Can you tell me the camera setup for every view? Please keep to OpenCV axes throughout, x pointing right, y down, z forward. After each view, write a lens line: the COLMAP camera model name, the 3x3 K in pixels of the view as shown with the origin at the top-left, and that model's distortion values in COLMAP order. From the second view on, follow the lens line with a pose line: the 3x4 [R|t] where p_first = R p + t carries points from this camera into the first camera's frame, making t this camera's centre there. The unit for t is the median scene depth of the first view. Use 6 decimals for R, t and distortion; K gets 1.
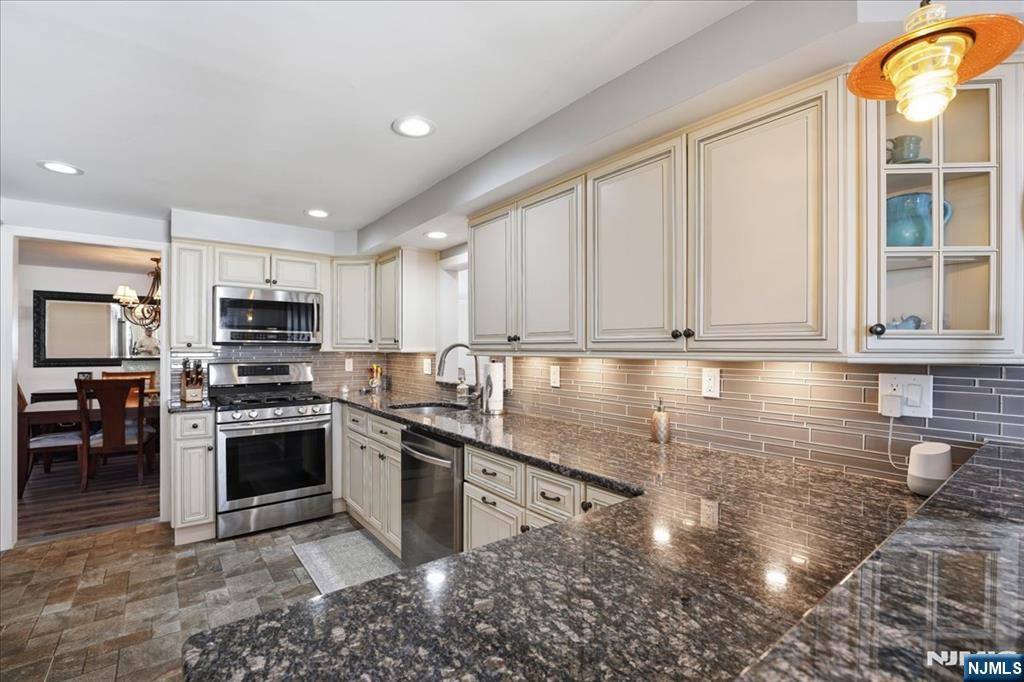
lens RADIAL K [[458.2, 0, 516.9], [0, 458.2, 351.1], [0, 0, 1]] dist [-0.021990, 0.002074]
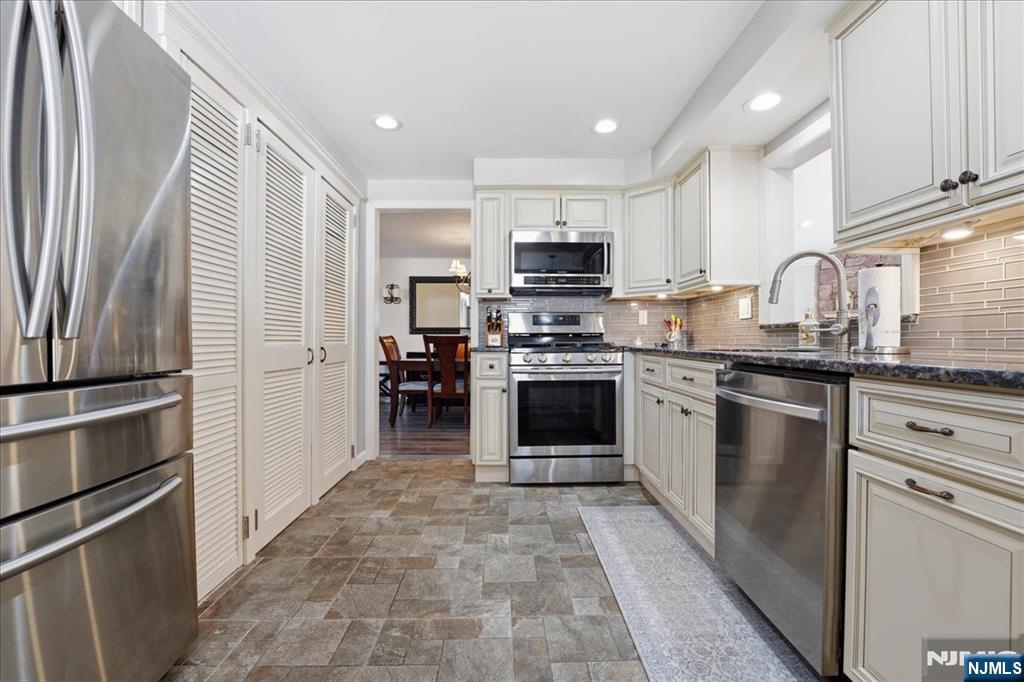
lens RADIAL K [[439.2, 0, 508.1], [0, 439.2, 342.7], [0, 0, 1]] dist [-0.024624, -0.000107]
pose [[0.793558, -0.002167, -0.608491, -0.082871], [0.002016, 0.999998, -0.000932, 0.107346], [0.608491, -0.000487, 0.793560, 0.235553]]
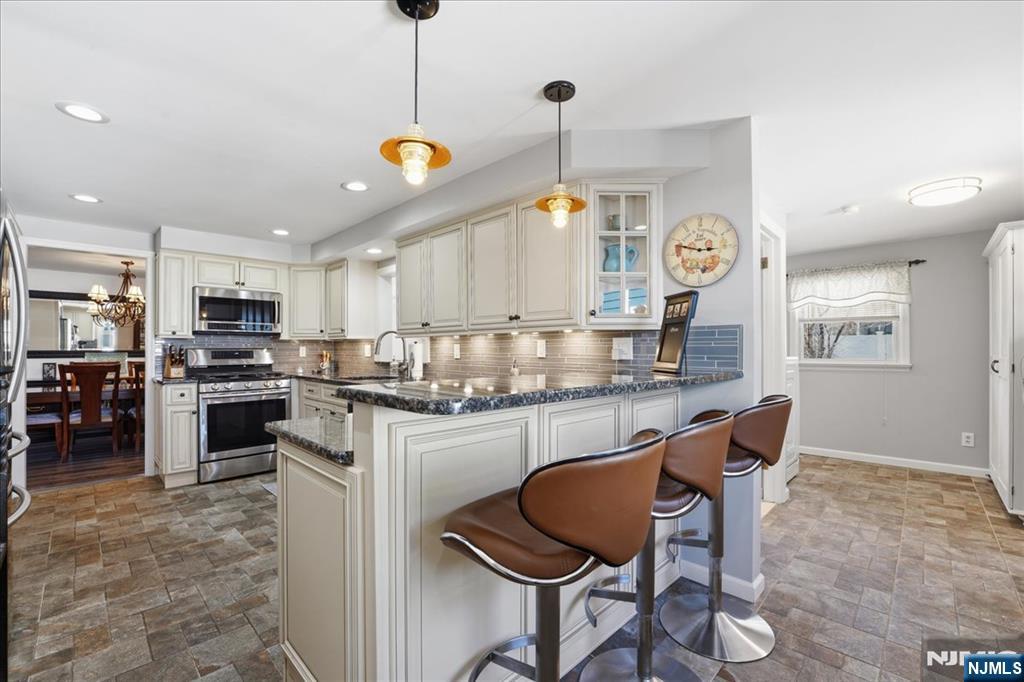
lens RADIAL K [[439.2, 0, 519.2], [0, 439.2, 347.8], [0, 0, 1]] dist [-0.024624, -0.000107]
pose [[0.991193, -0.005977, 0.132290, 0.076414], [0.007132, 0.999940, -0.008261, 0.045648], [-0.132233, 0.009131, 0.991177, -0.332680]]
